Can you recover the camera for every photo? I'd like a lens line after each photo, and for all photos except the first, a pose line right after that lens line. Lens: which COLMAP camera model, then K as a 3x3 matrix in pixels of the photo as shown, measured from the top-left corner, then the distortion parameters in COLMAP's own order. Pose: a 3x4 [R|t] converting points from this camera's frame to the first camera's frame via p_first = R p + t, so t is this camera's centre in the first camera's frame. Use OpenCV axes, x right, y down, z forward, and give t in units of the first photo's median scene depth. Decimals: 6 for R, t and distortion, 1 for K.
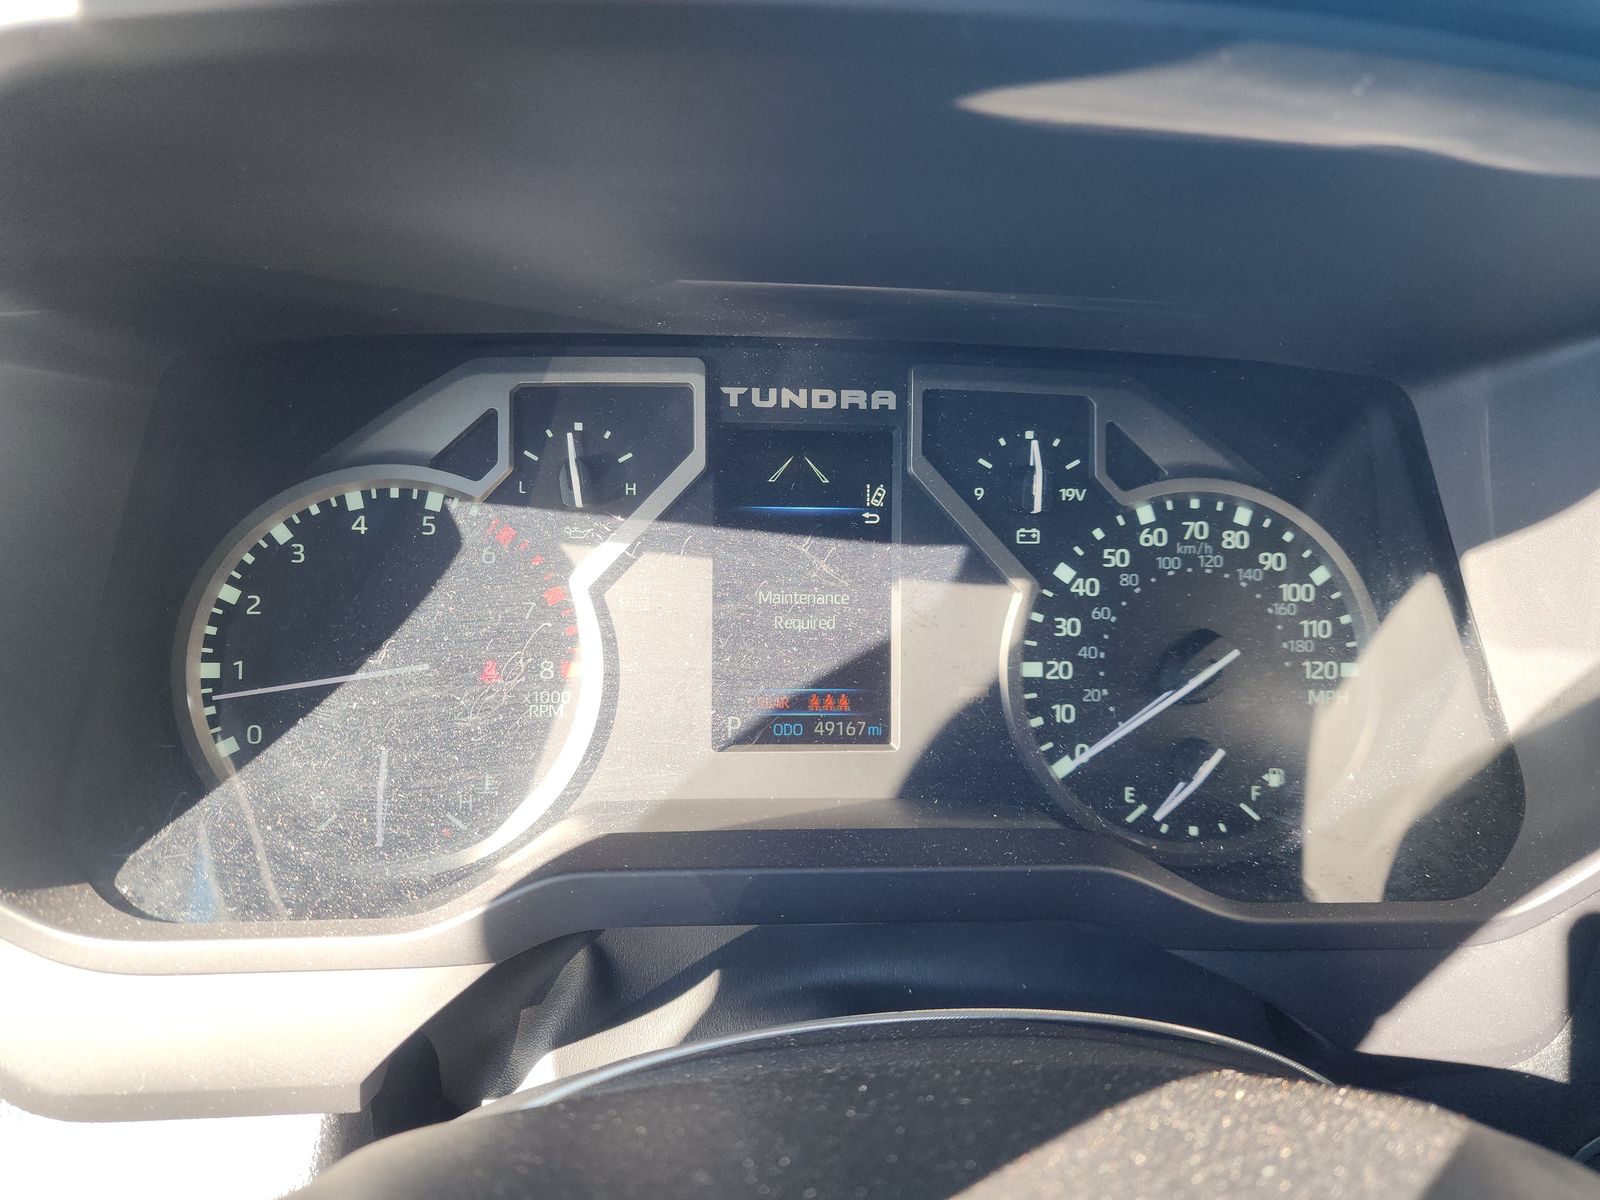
lens RADIAL K [[1089.8, 0, 800.0], [0, 1089.8, 600.0], [0, 0, 1]] dist [0.070401, -0.065586]
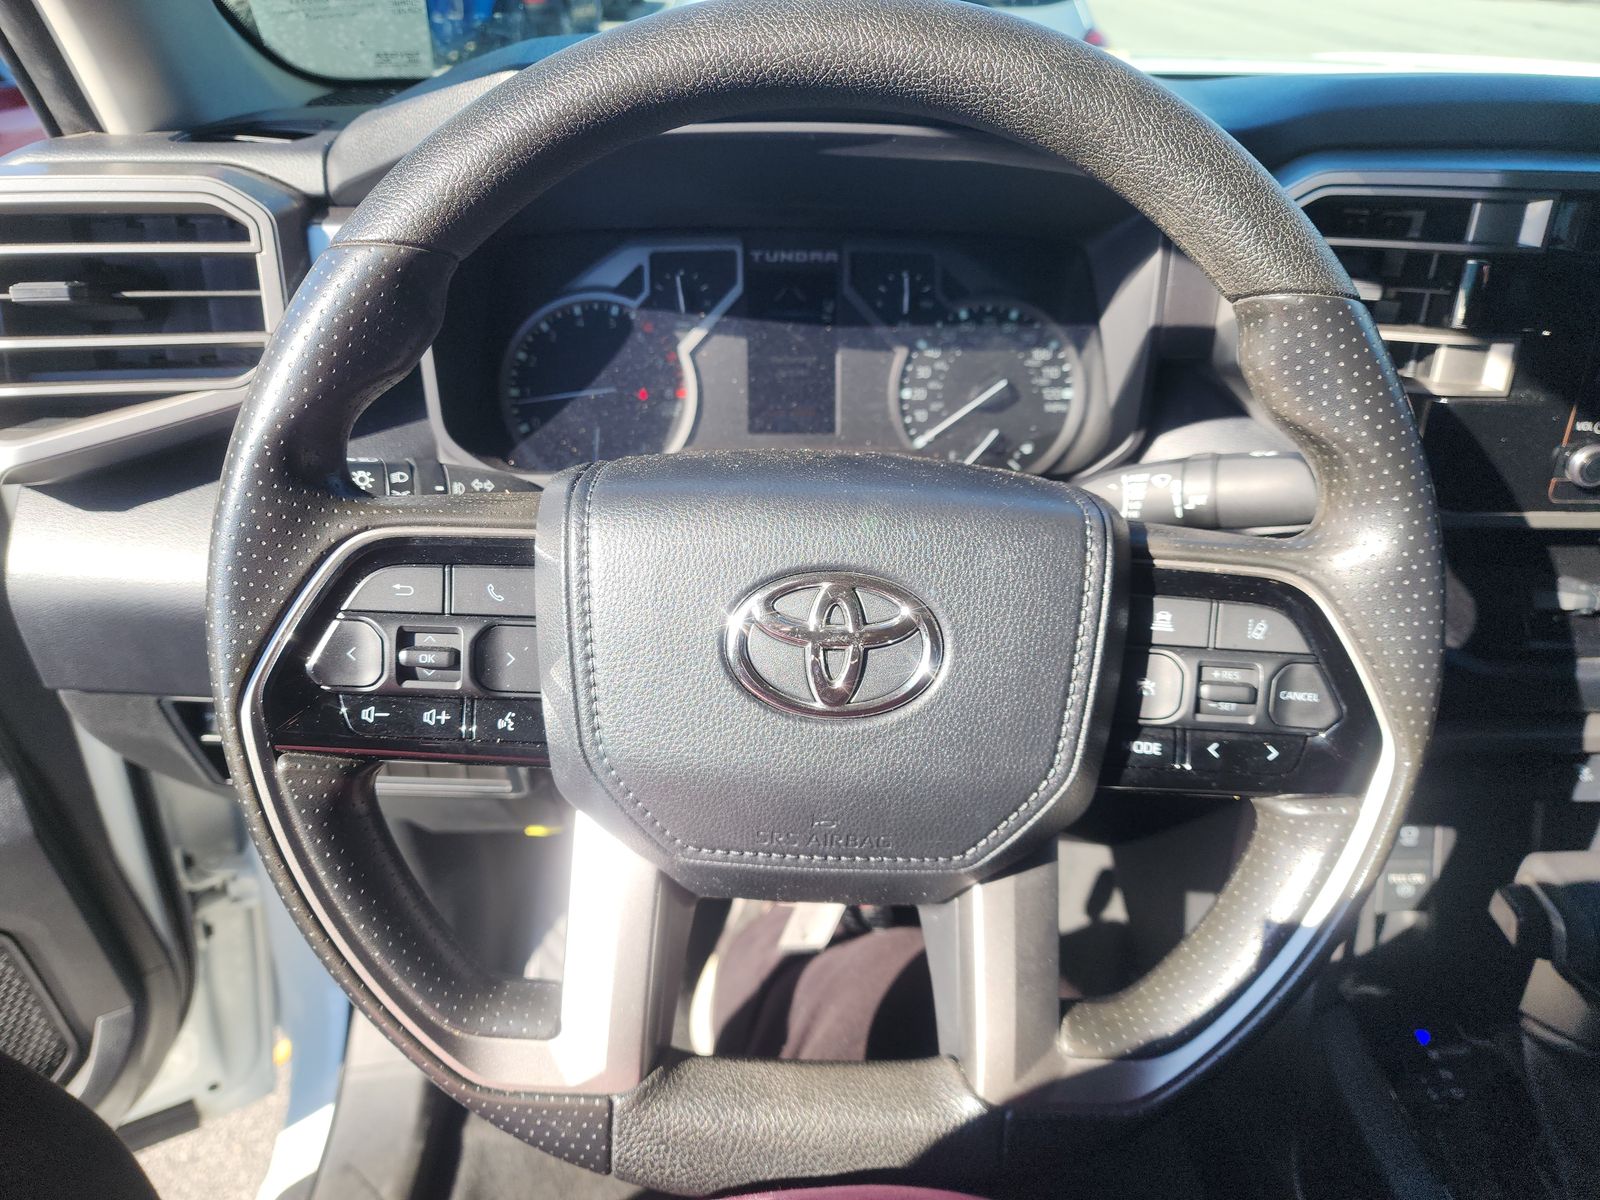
lens RADIAL K [[1089.8, 0, 800.0], [0, 1089.8, 600.0], [0, 0, 1]] dist [0.070401, -0.065586]
pose [[0.998869, -0.001750, -0.047508, 0.115264], [0.007468, 0.992693, 0.120434, 0.200669], [0.046950, -0.120653, 0.991584, -1.080291]]
